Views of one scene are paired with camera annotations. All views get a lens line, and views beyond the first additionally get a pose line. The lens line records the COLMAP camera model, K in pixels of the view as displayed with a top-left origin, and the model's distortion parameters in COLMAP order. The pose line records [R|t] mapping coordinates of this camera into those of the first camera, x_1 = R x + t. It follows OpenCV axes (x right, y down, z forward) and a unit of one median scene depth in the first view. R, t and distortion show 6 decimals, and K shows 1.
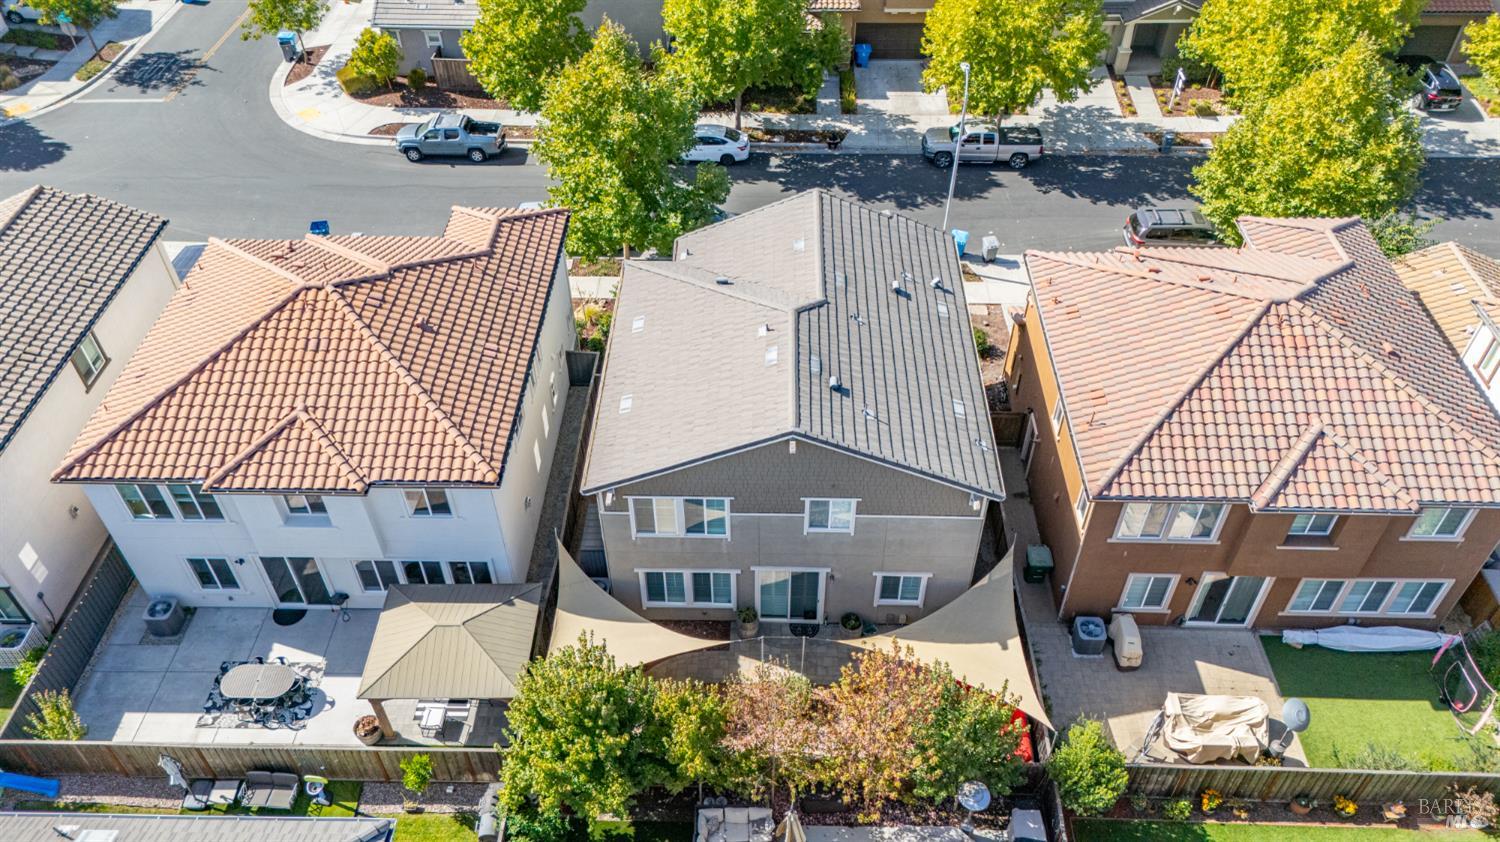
lens RADIAL K [[1106.2, 0, 750.0], [0, 1106.2, 421.0], [0, 0, 1]] dist [0.071806, -0.063730]
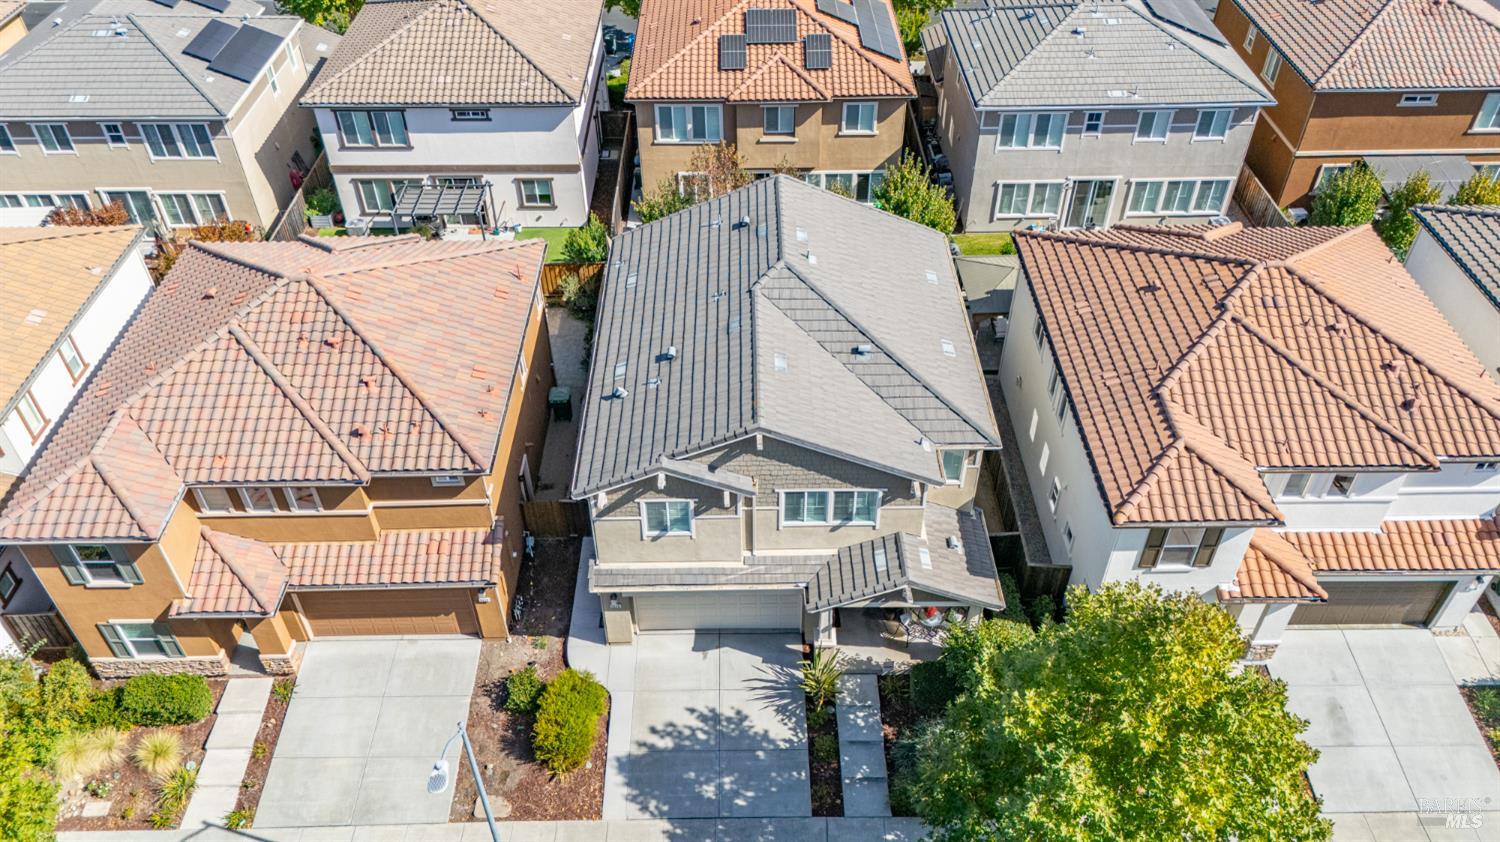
lens RADIAL K [[1106.2, 0, 750.0], [0, 1106.2, 421.0], [0, 0, 1]] dist [0.071806, -0.063730]
pose [[-0.999403, 0.029378, -0.018157, 0.085675], [-0.015145, 0.099685, 0.994904, -1.012809], [0.031038, 0.994585, -0.099181, 1.147593]]
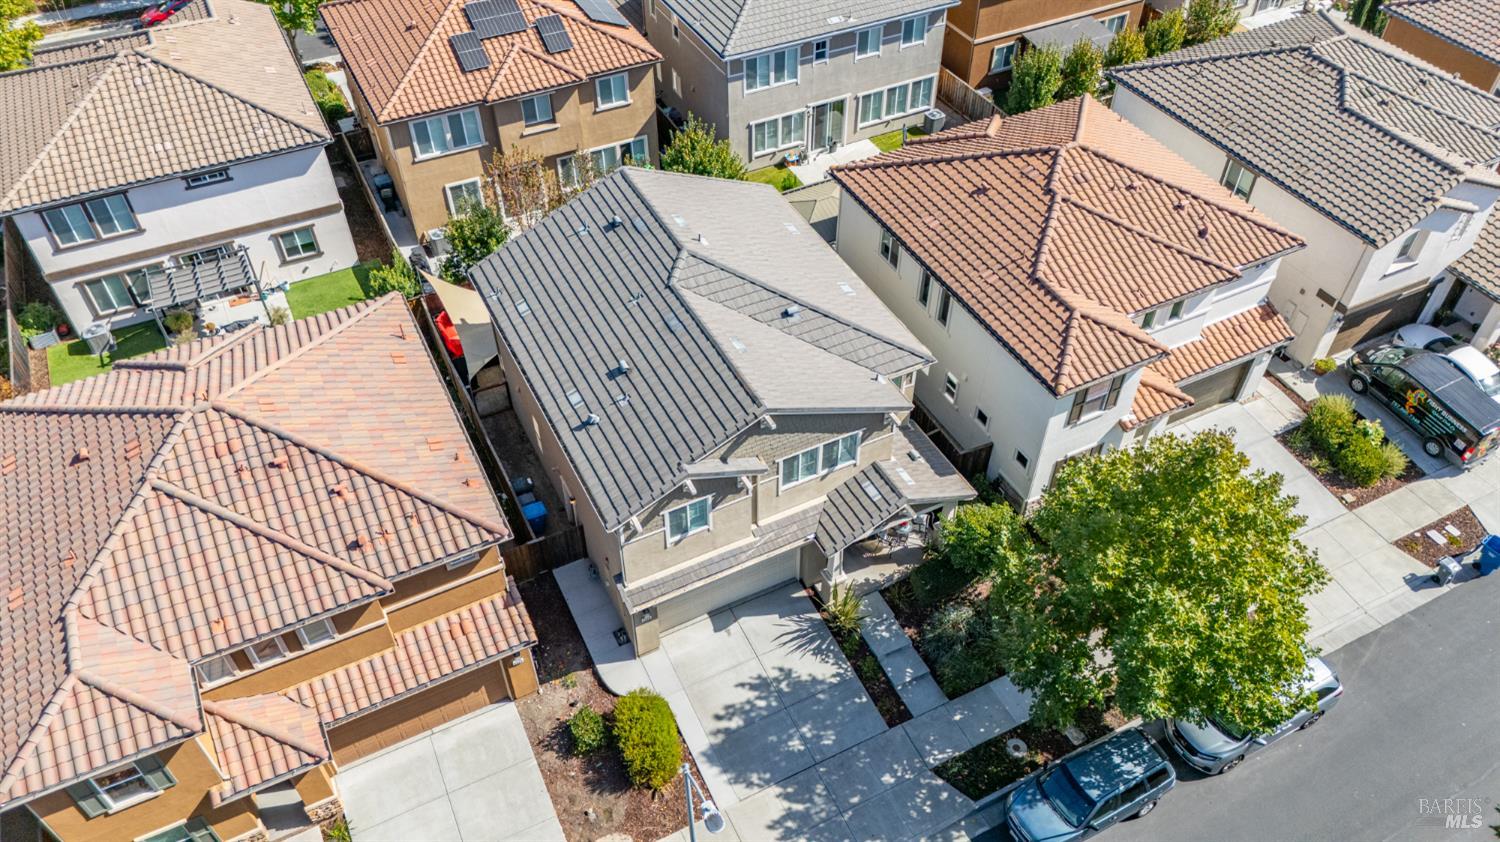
lens RADIAL K [[1106.2, 0, 750.0], [0, 1106.2, 421.0], [0, 0, 1]] dist [0.071806, -0.063730]
pose [[-0.882016, 0.335166, -0.331228, 0.358078], [-0.318421, 0.094221, 0.943255, -1.013793], [0.347356, 0.937436, 0.023619, 1.057999]]
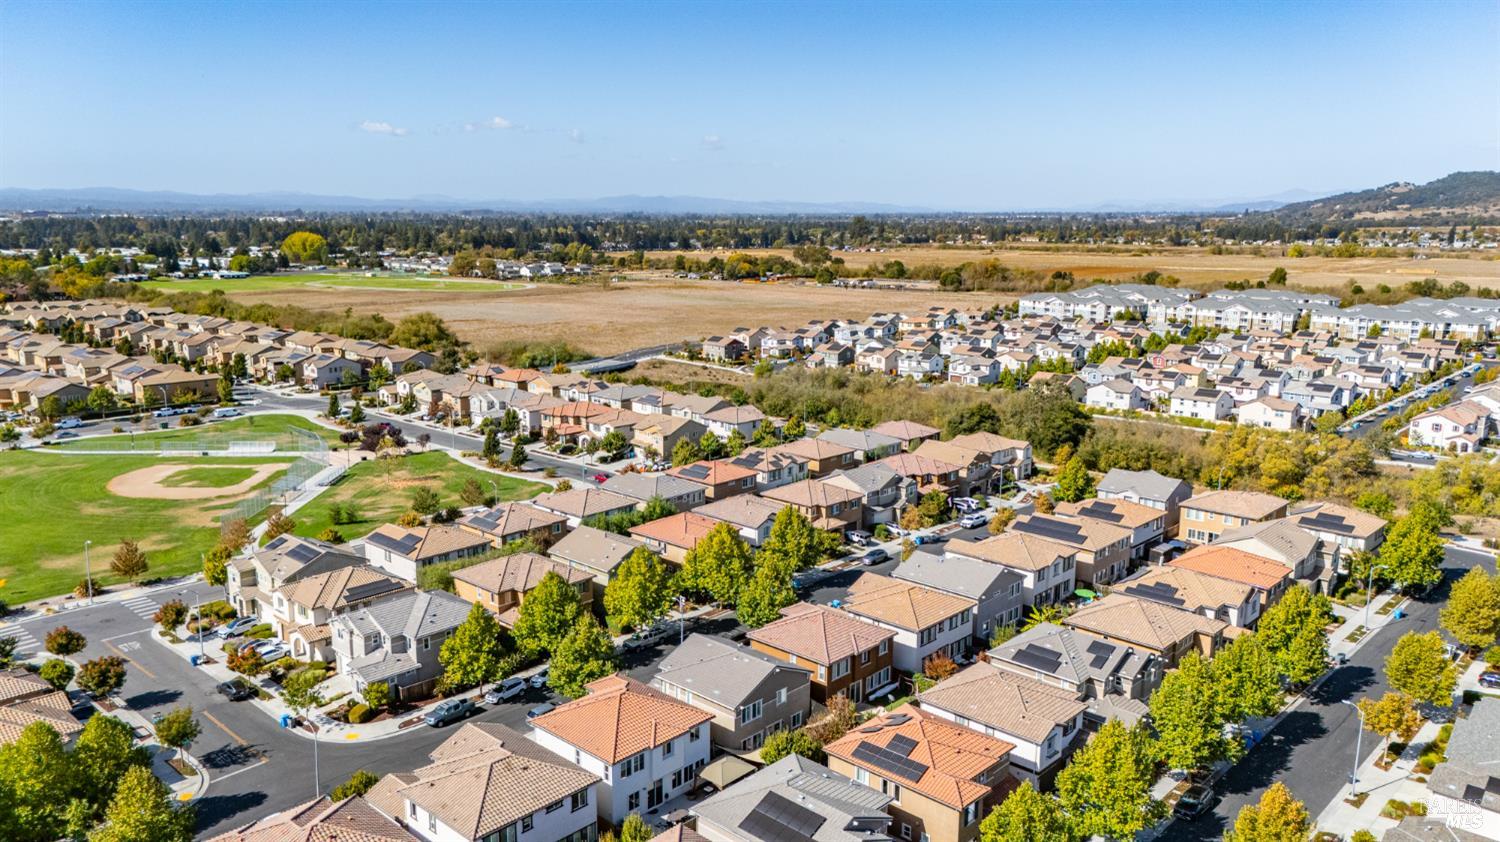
lens RADIAL K [[1083.1, 0, 740.3], [0, 1083.1, 418.9], [0, 0, 1]] dist [0.058822, -0.054239]
pose [[0.672019, -0.130132, 0.729011, -2.092179], [0.504714, 0.800867, -0.322298, 0.371035], [-0.541899, 0.584533, 0.603877, -1.306088]]
